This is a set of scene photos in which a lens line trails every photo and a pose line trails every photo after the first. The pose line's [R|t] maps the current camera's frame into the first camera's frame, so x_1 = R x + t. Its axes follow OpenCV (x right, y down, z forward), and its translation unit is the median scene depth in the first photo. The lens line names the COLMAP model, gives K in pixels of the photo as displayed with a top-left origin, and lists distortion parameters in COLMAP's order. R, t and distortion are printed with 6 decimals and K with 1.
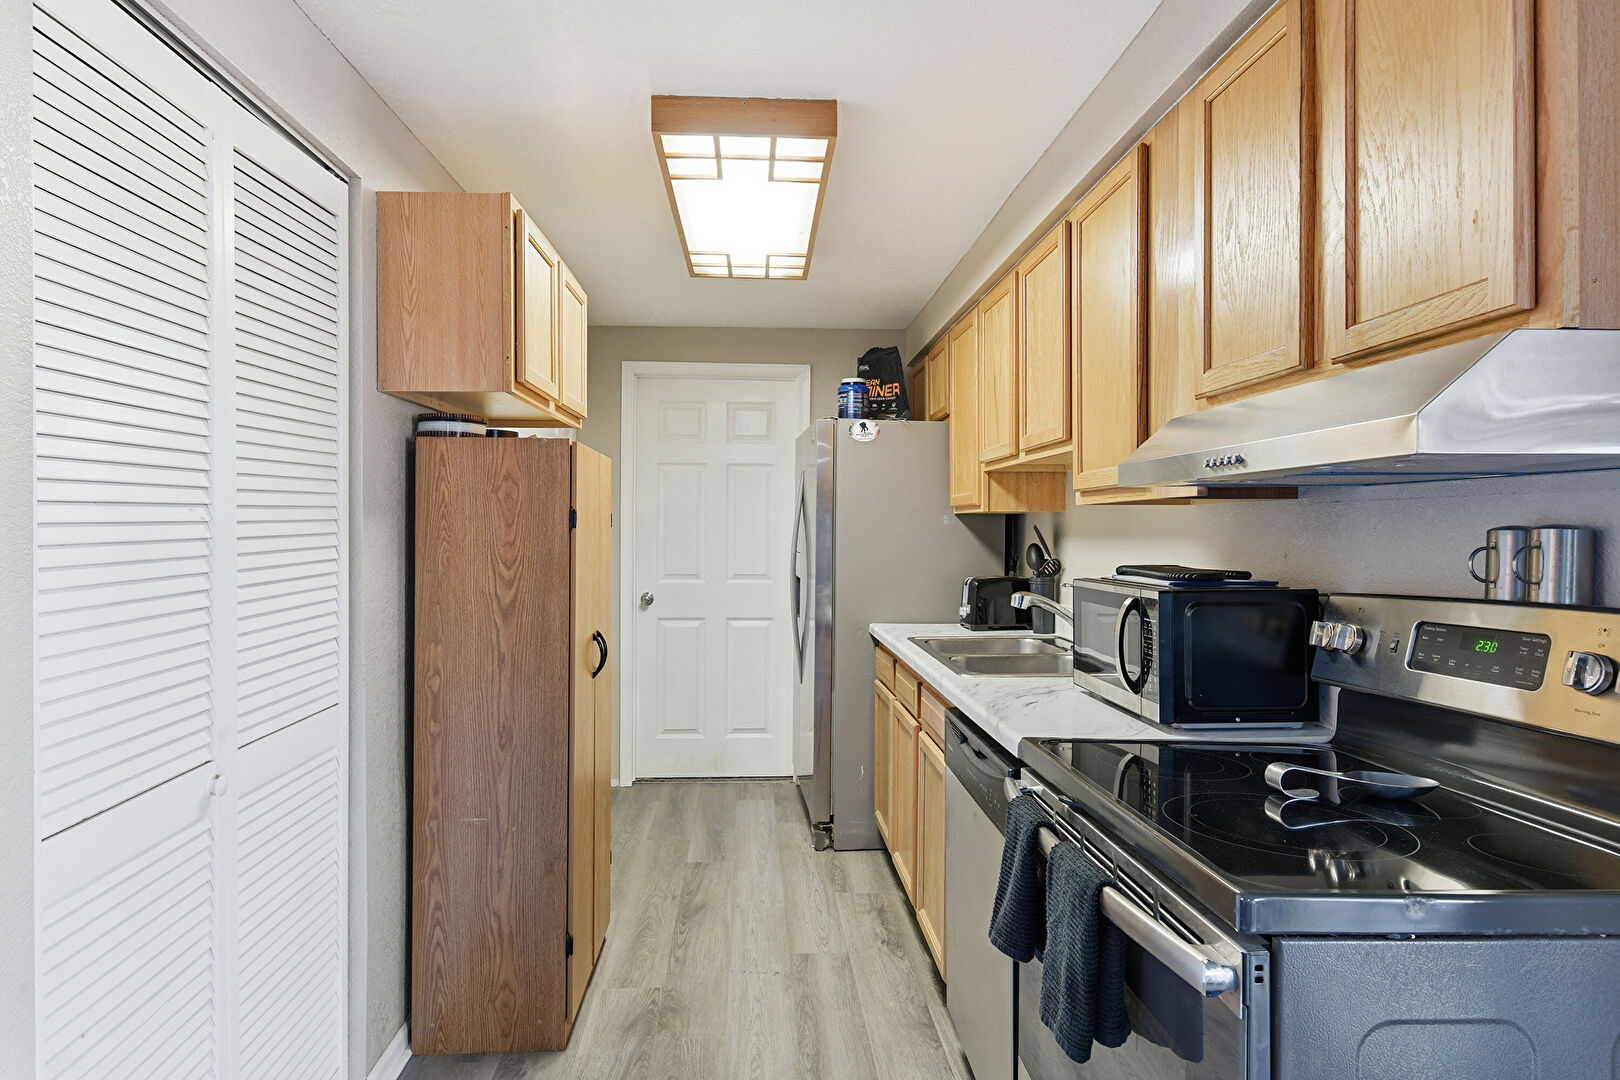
lens RADIAL K [[707.6, 0, 810.4], [0, 707.6, 518.0], [0, 0, 1]] dist [-0.001446, -0.012837]
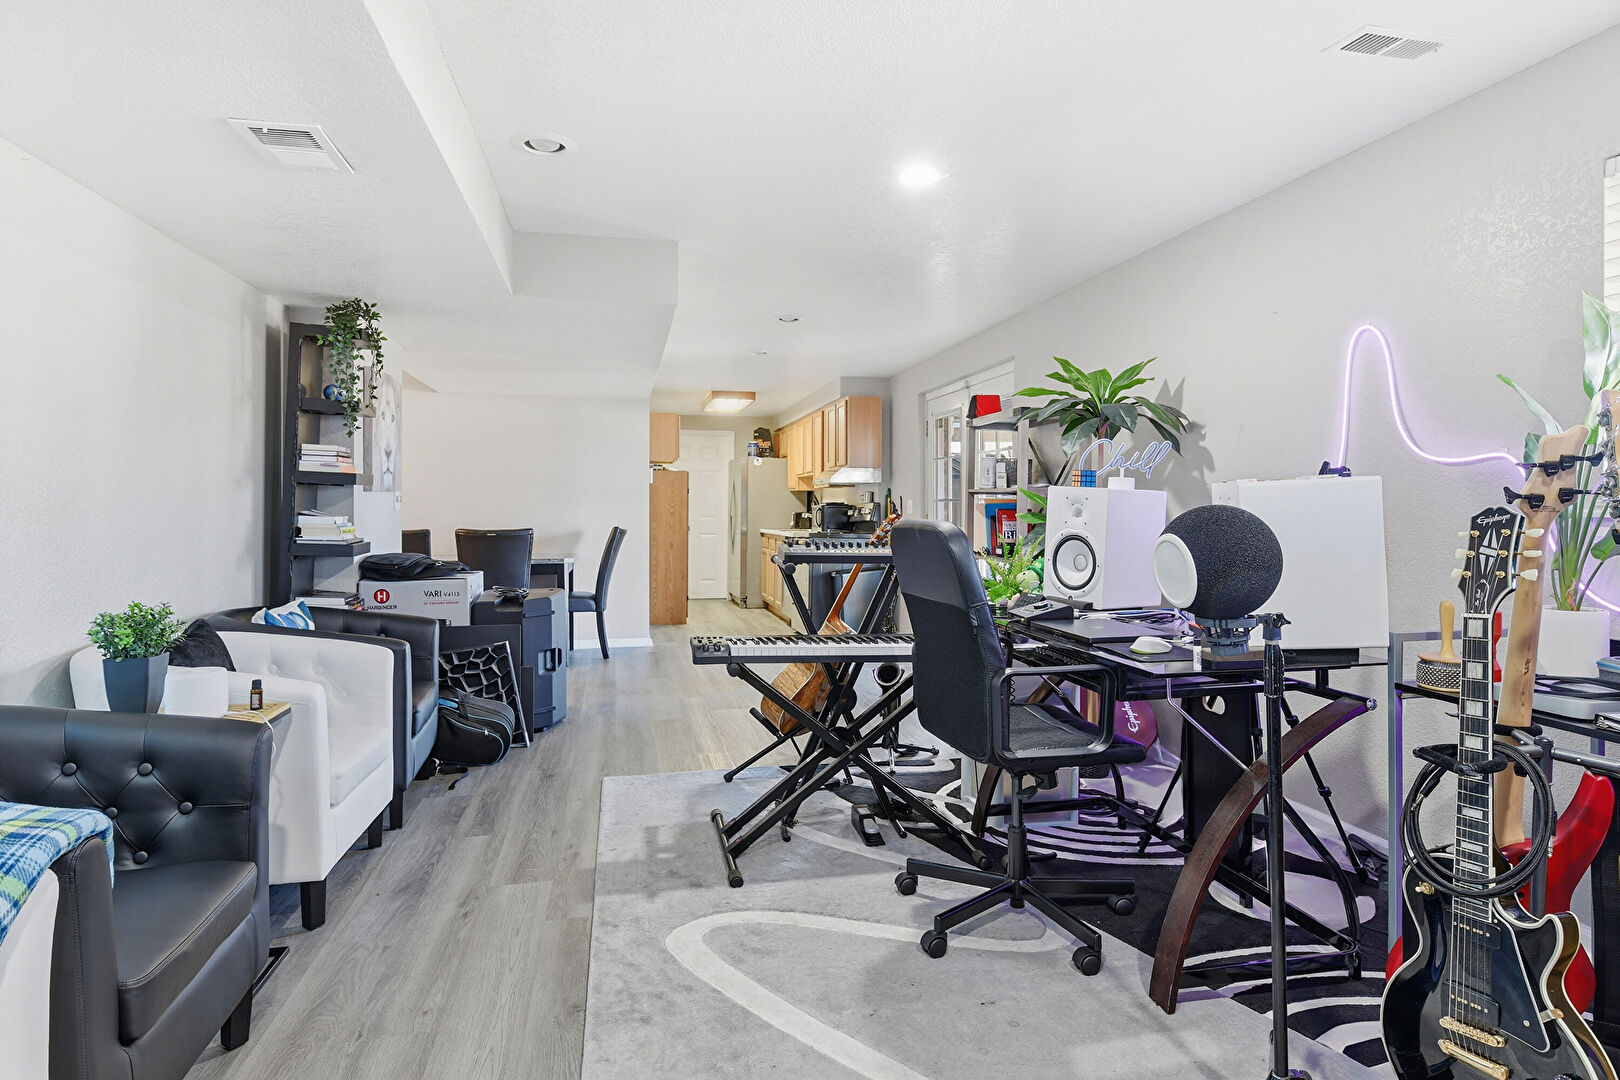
lens RADIAL K [[707.6, 0, 810.4], [0, 707.6, 518.0], [0, 0, 1]] dist [-0.001446, -0.012837]
pose [[0.983962, -0.007451, 0.178223, -0.216922], [0.003955, 0.999793, 0.019962, 0.044423], [-0.178335, -0.018937, 0.983788, -1.778532]]
